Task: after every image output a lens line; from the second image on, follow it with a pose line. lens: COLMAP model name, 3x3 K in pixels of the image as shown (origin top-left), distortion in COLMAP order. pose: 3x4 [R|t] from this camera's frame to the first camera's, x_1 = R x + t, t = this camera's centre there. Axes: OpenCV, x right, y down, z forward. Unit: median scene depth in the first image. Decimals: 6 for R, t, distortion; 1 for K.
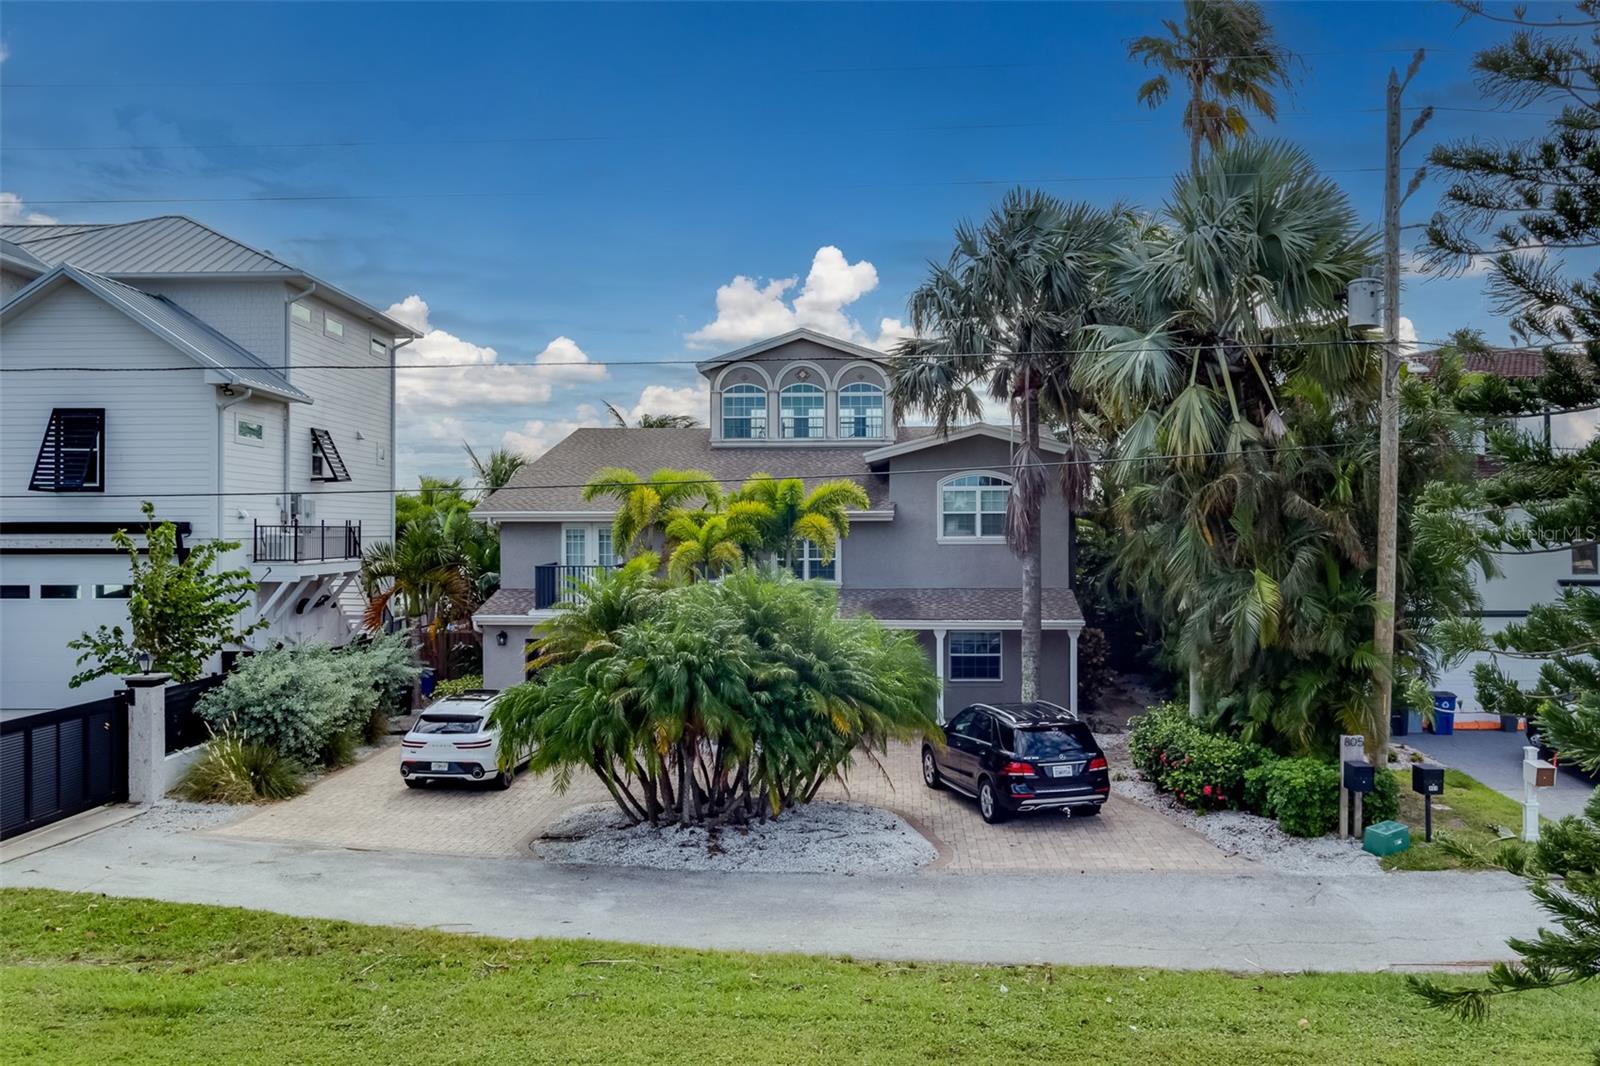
lens RADIAL K [[1480.5, 0, 801.2], [0, 1480.5, 534.2], [0, 0, 1]] dist [-0.064271, 0.000000]
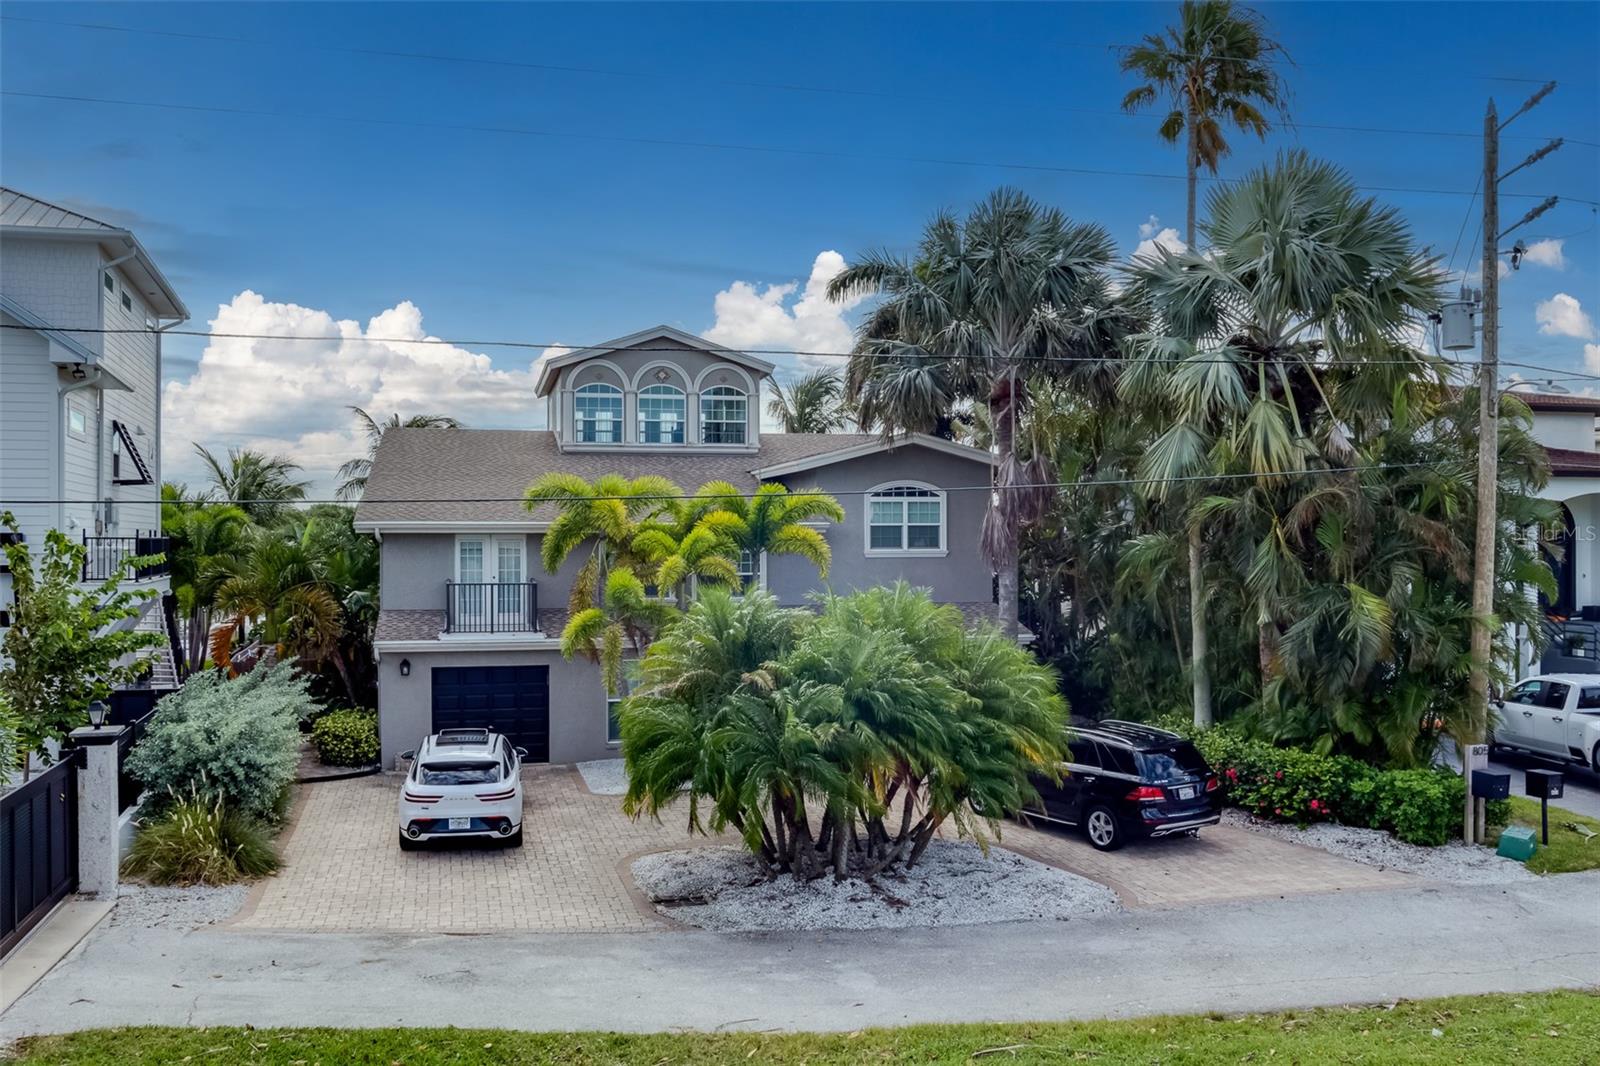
lens RADIAL K [[1480.5, 0, 799.8], [0, 1480.5, 536.1], [0, 0, 1]] dist [-0.064271, 0.000000]
pose [[0.954630, 0.000644, 0.297793, -0.324732], [0.000417, 0.999994, -0.003500, -0.004906], [-0.297794, 0.003465, 0.954624, 0.137978]]
